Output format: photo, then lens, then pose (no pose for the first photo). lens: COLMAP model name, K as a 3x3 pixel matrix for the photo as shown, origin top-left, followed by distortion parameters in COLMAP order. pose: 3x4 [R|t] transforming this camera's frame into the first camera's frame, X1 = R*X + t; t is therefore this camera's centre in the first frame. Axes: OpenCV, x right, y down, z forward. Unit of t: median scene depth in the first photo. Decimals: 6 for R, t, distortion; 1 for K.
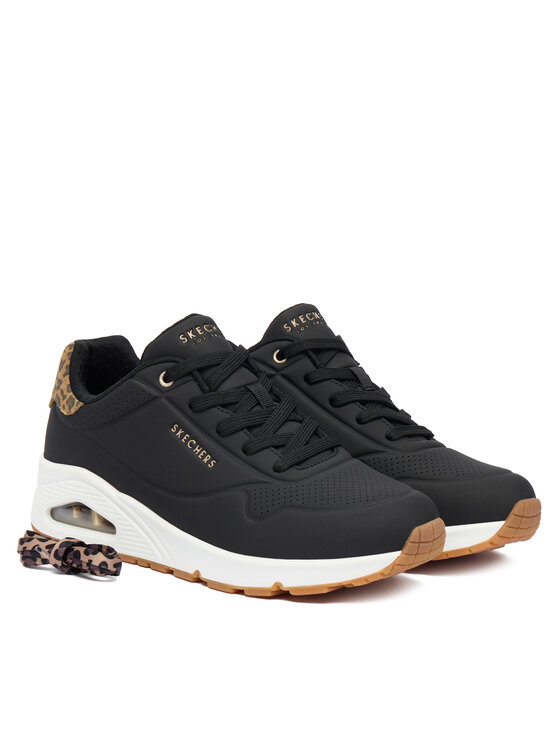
lens RADIAL K [[1981.3, 0, 280.0], [0, 1981.3, 373.0], [0, 0, 1]] dist [0.047835, 0.093585]
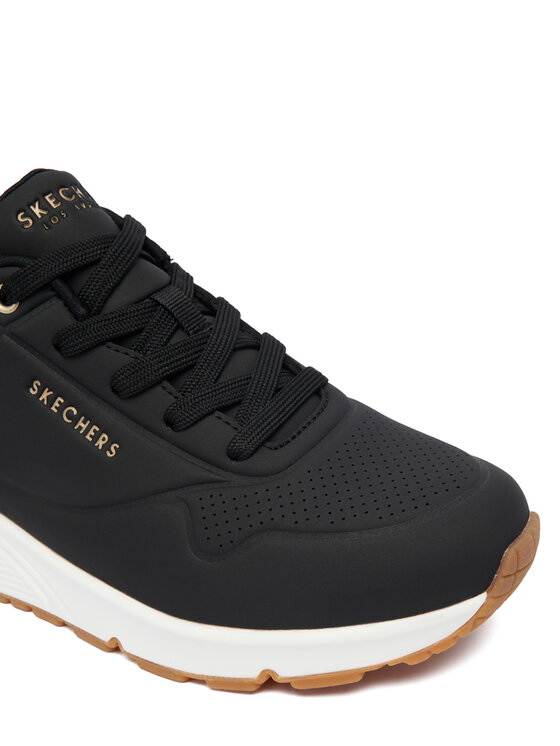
lens RADIAL K [[882.8, 0, 280.0], [0, 882.8, 373.0], [0, 0, 1]] dist [-0.000808, 0.001329]
pose [[0.977926, -0.136249, 0.158417, -0.024590], [0.085126, 0.952179, 0.293442, -0.043522], [-0.190823, -0.273479, 0.942760, 0.758246]]
